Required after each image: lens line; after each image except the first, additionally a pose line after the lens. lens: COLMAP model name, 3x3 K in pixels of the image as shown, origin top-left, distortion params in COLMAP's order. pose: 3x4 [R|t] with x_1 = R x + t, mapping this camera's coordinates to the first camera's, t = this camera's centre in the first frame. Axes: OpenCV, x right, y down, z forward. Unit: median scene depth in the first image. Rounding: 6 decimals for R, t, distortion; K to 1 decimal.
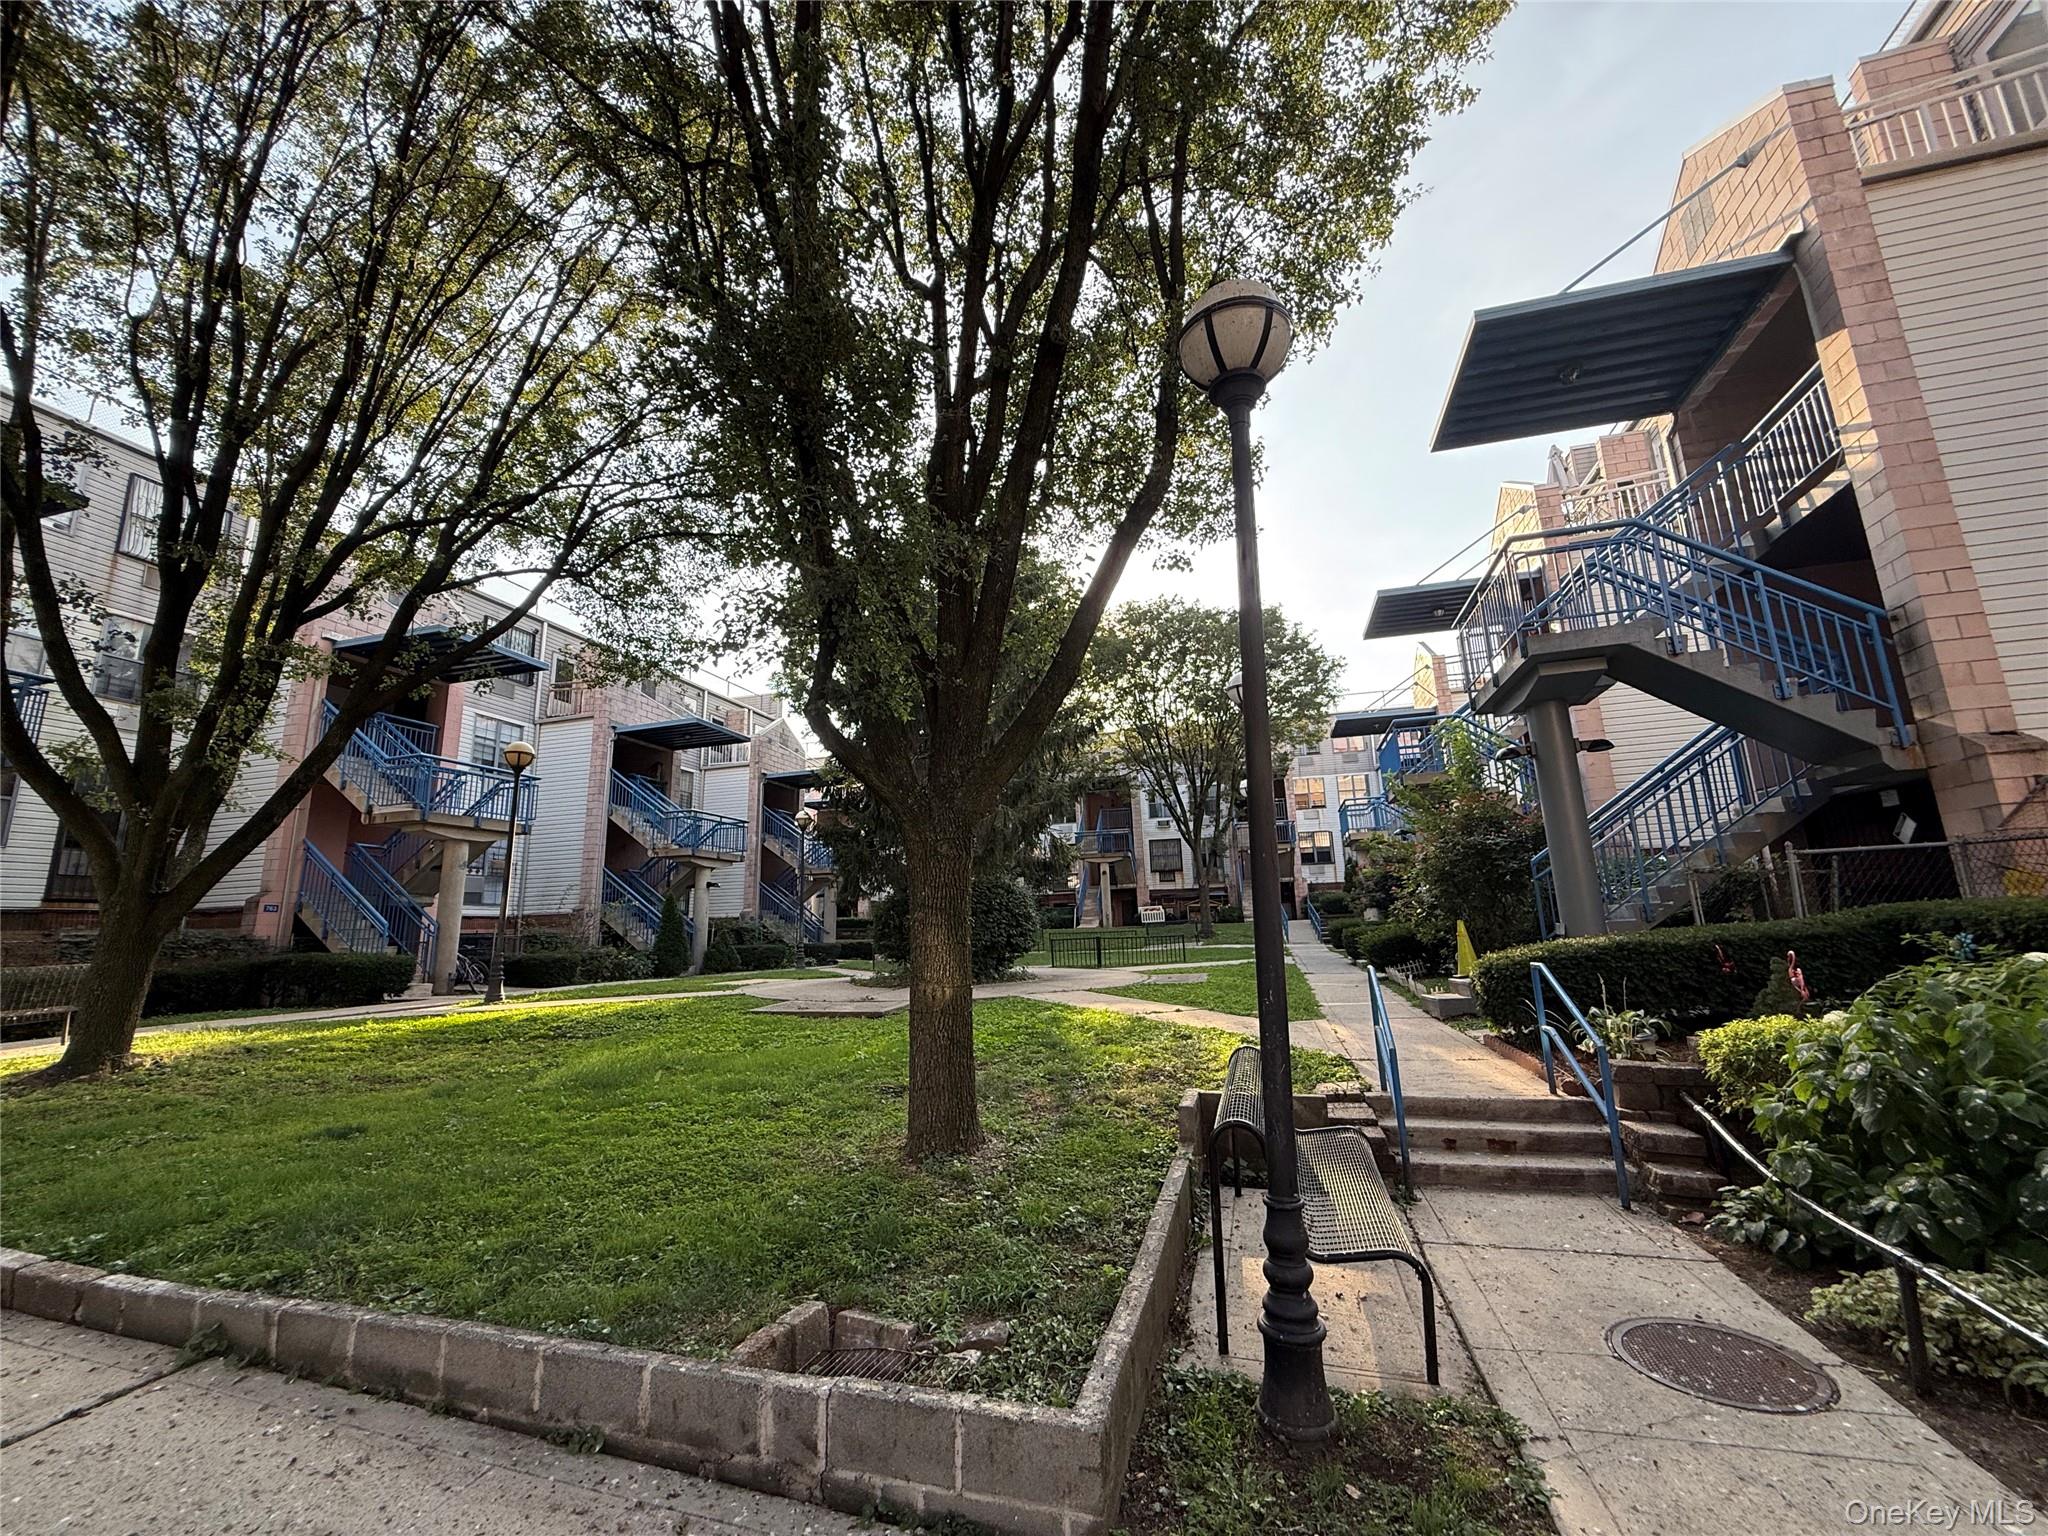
lens RADIAL K [[823.1, 0, 1011.8], [0, 823.1, 767.8], [0, 0, 1]] dist [-0.000770, 0.000774]
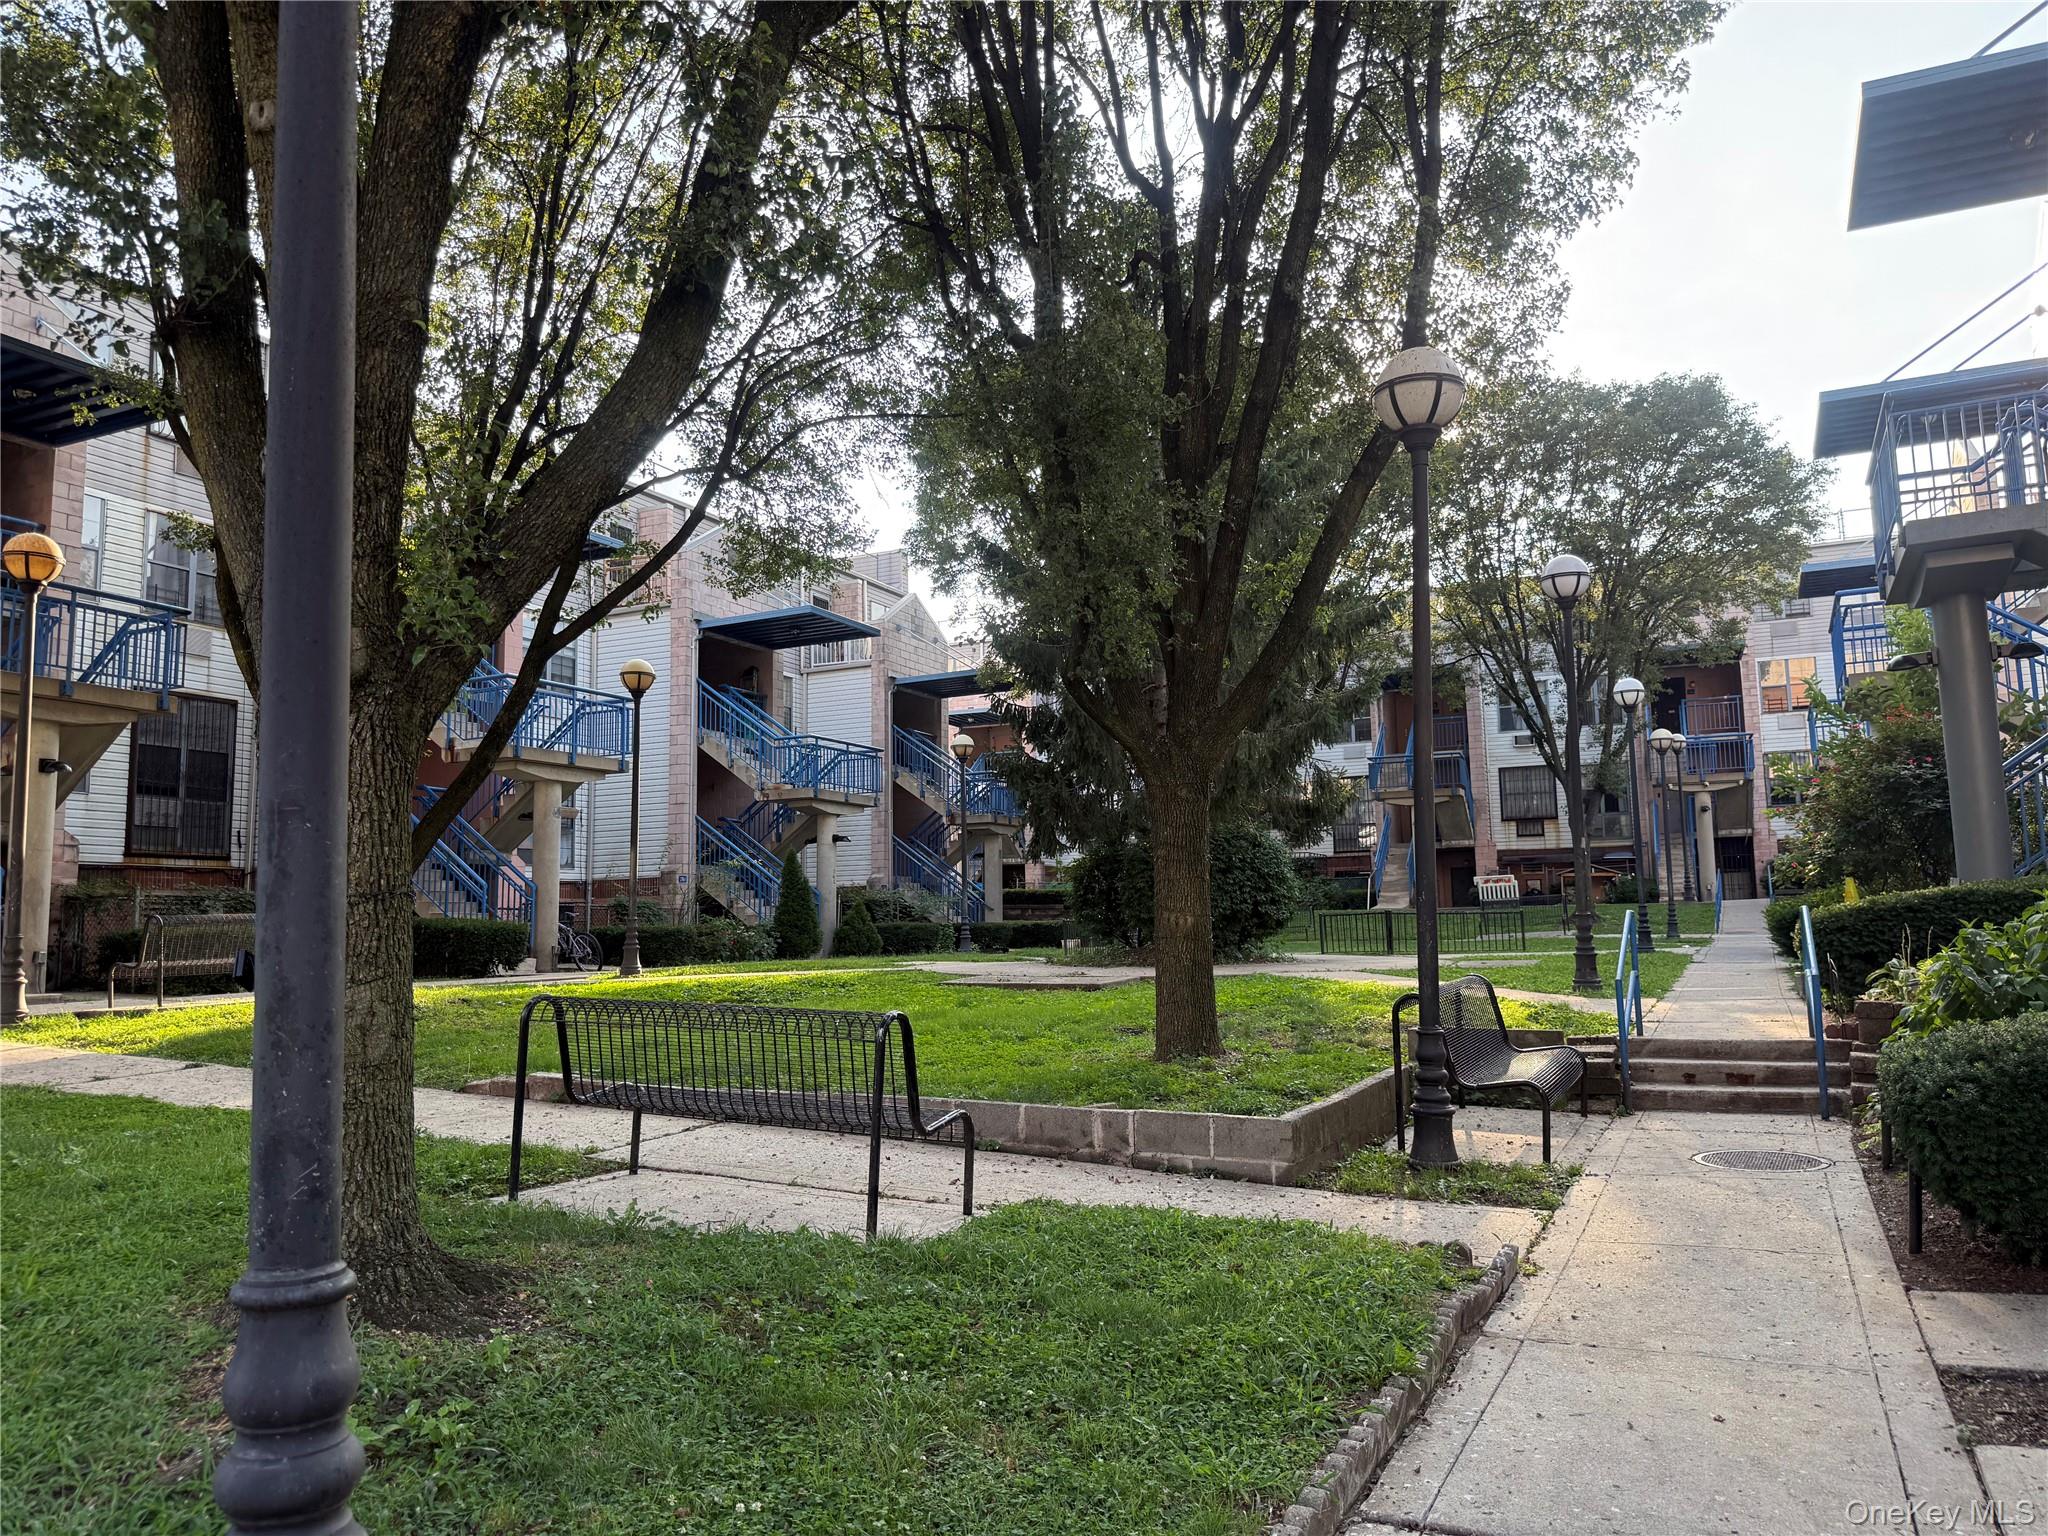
lens RADIAL K [[1426.1, 0, 1023.9], [0, 1426.1, 774.3], [0, 0, 1]] dist [0.024181, -0.037309]
pose [[0.985431, -0.008937, -0.169843, 0.005967], [0.024462, 0.995683, 0.089536, -0.020337], [0.168310, -0.092386, 0.981395, -0.182353]]
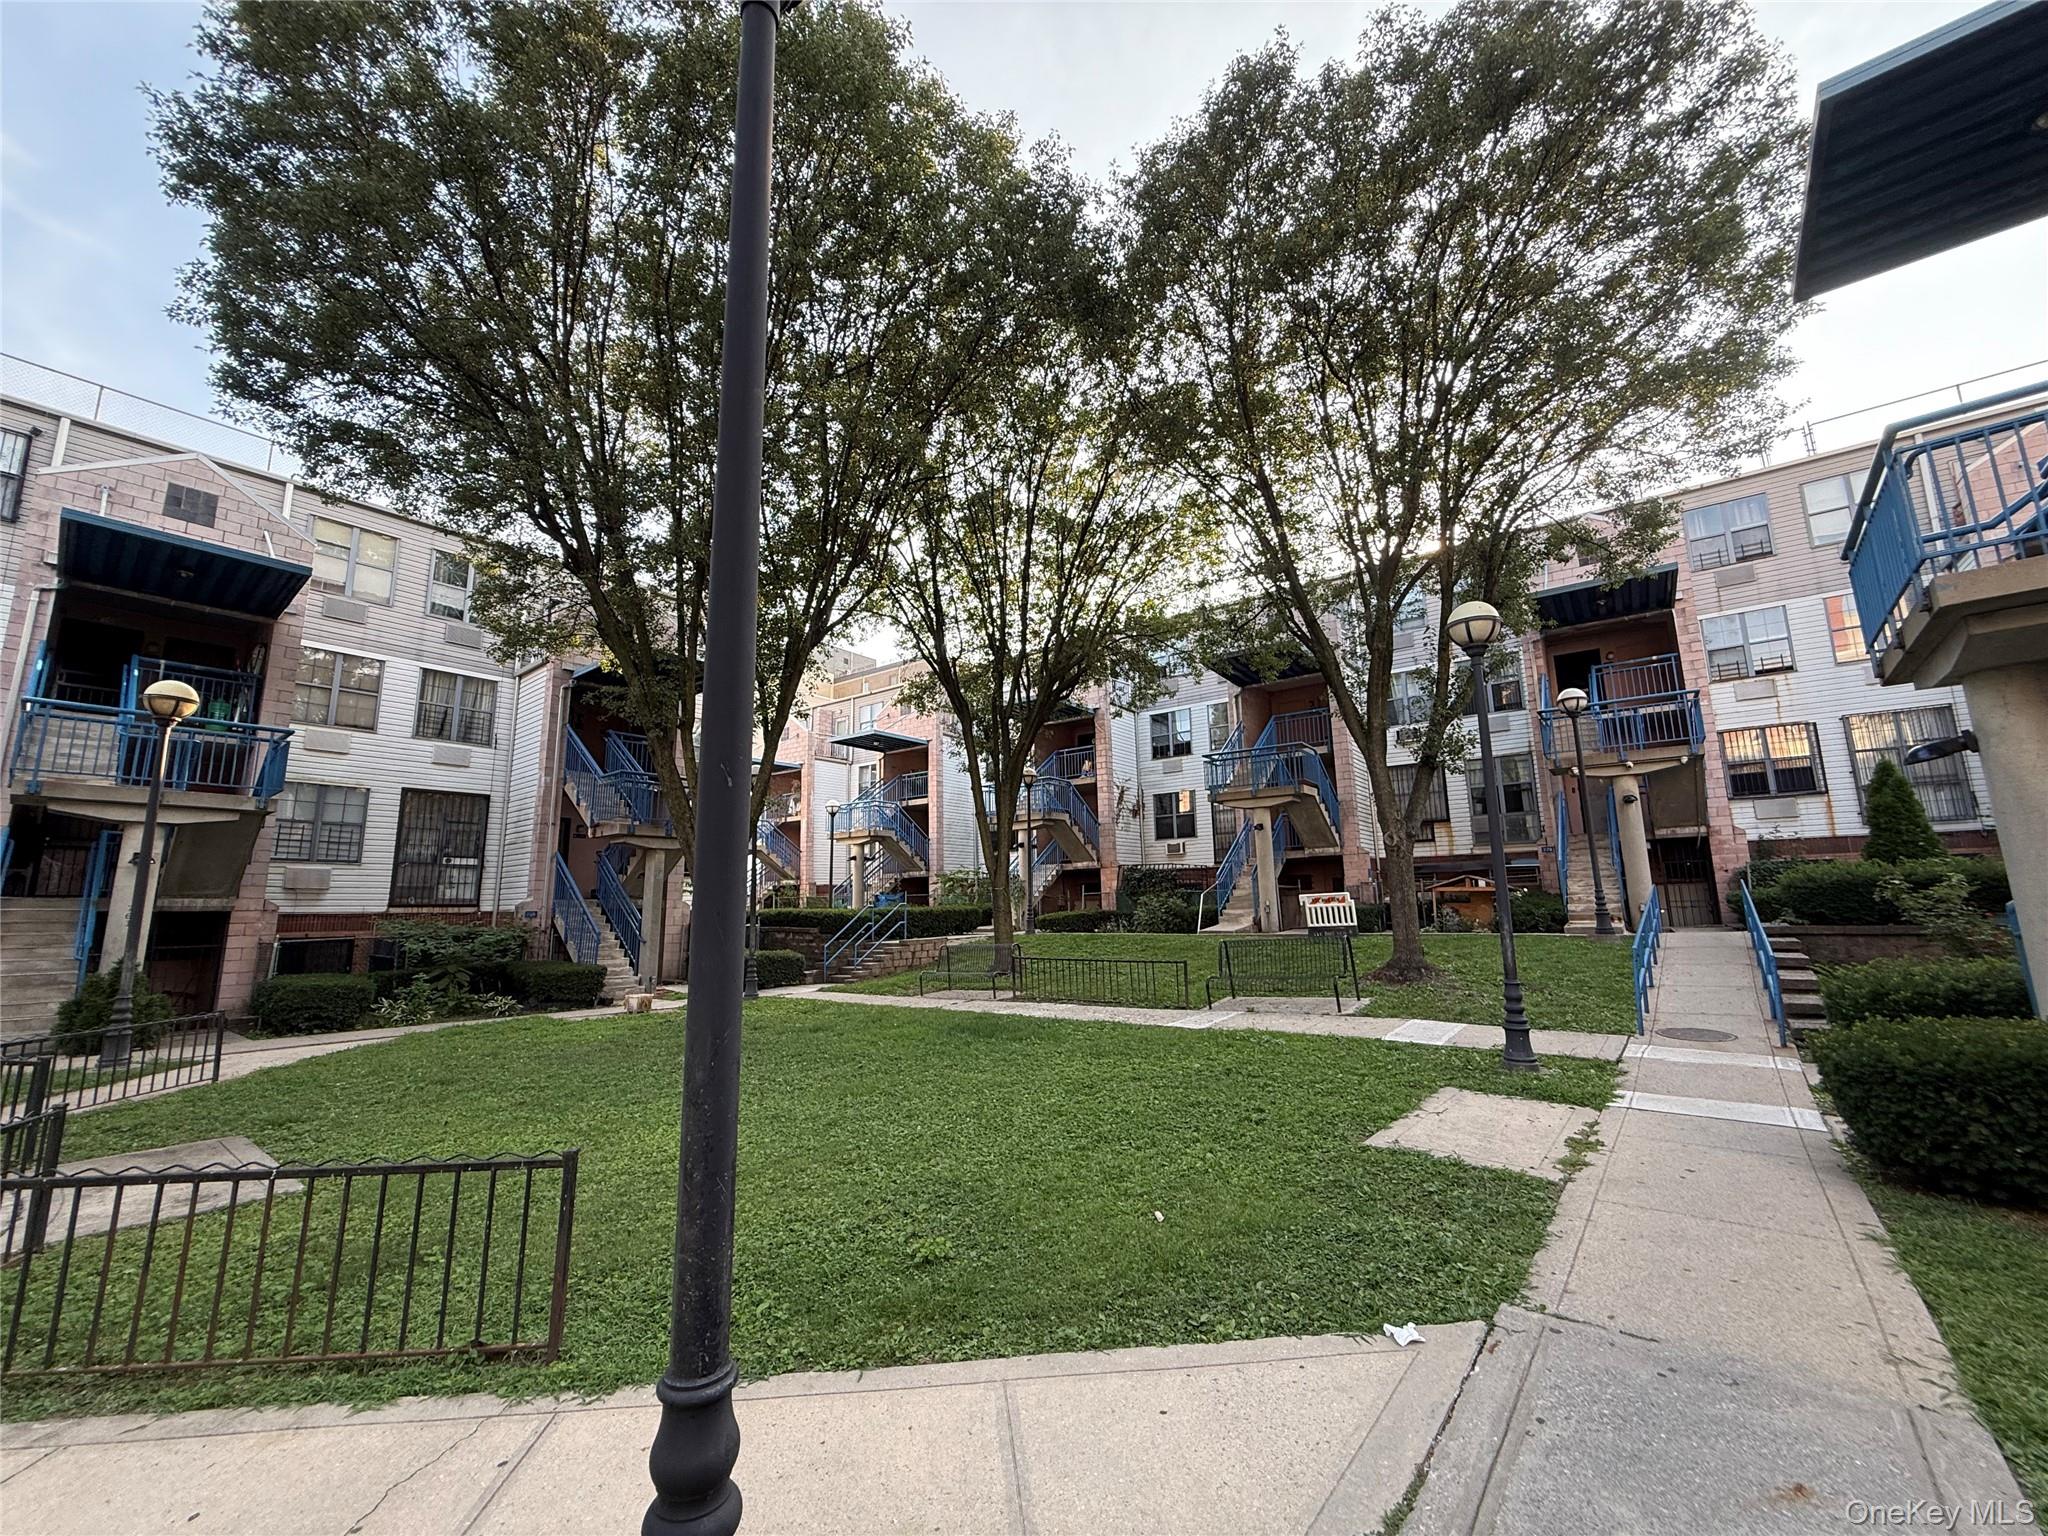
lens RADIAL K [[823.1, 0, 1013.6], [0, 823.1, 767.2], [0, 0, 1]] dist [-0.000770, 0.000774]
pose [[0.922391, -0.051452, -0.382816, 0.348466], [0.063187, 0.997837, 0.018136, 0.143747], [0.381055, -0.040918, 0.923646, 0.928914]]
